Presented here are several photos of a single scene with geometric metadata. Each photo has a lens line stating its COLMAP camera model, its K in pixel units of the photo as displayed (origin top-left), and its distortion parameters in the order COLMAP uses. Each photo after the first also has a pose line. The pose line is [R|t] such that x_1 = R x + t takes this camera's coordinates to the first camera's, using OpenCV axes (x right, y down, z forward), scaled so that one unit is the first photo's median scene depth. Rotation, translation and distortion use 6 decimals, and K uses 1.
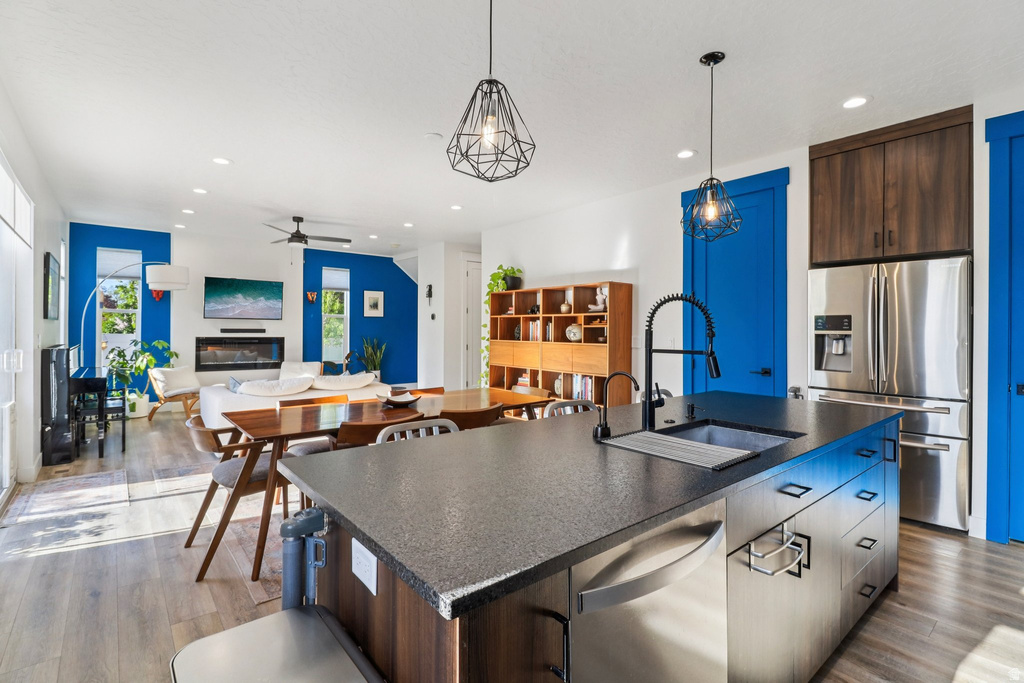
lens RADIAL K [[487.3, 0, 511.7], [0, 487.3, 327.6], [0, 0, 1]] dist [0.002709, -0.005580]
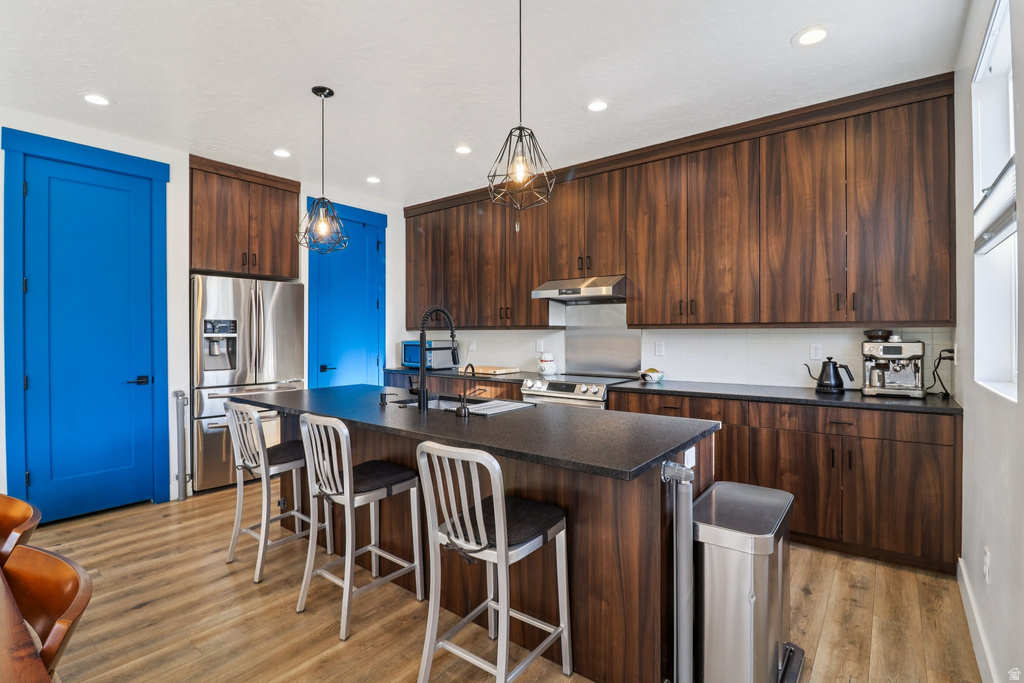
lens RADIAL K [[487.3, 0, 501.5], [0, 487.3, 333.2], [0, 0, 1]] dist [0.002709, -0.005580]
pose [[-0.197060, 0.003654, 0.980385, -0.298710], [-0.004281, 0.999980, -0.004587, 0.003867], [-0.980382, -0.005101, -0.197041, 0.320460]]
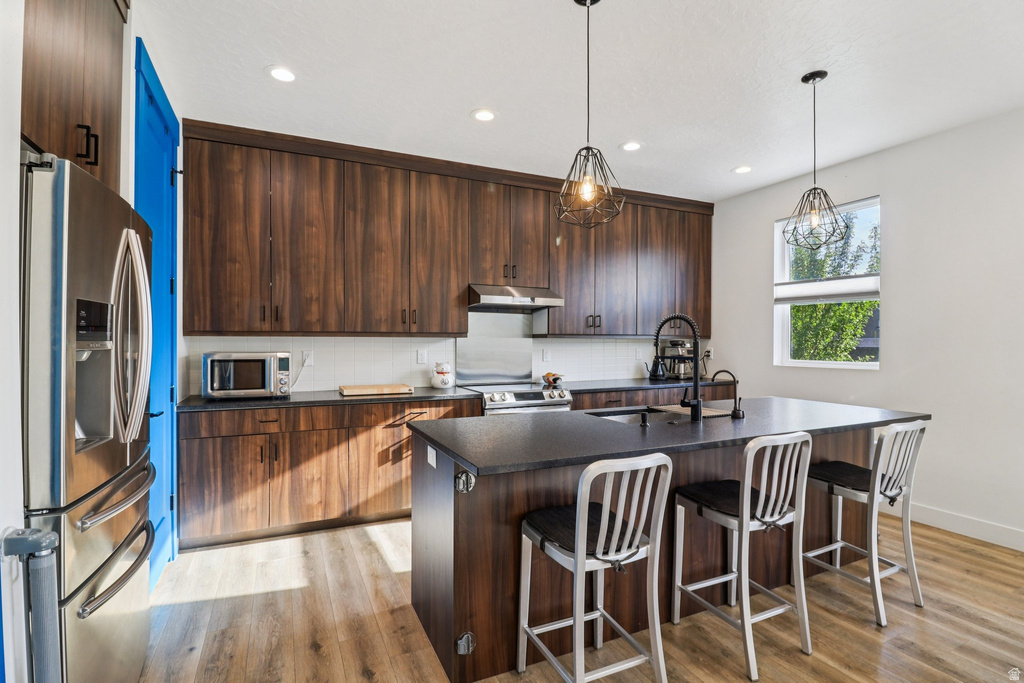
lens RADIAL K [[487.3, 0, 514.2], [0, 487.3, 344.0], [0, 0, 1]] dist [0.002709, -0.005580]
pose [[-0.967216, -0.003979, 0.253924, 0.132212], [-0.003200, 0.999989, 0.003480, 0.001519], [-0.253935, 0.002554, -0.967218, 0.701640]]
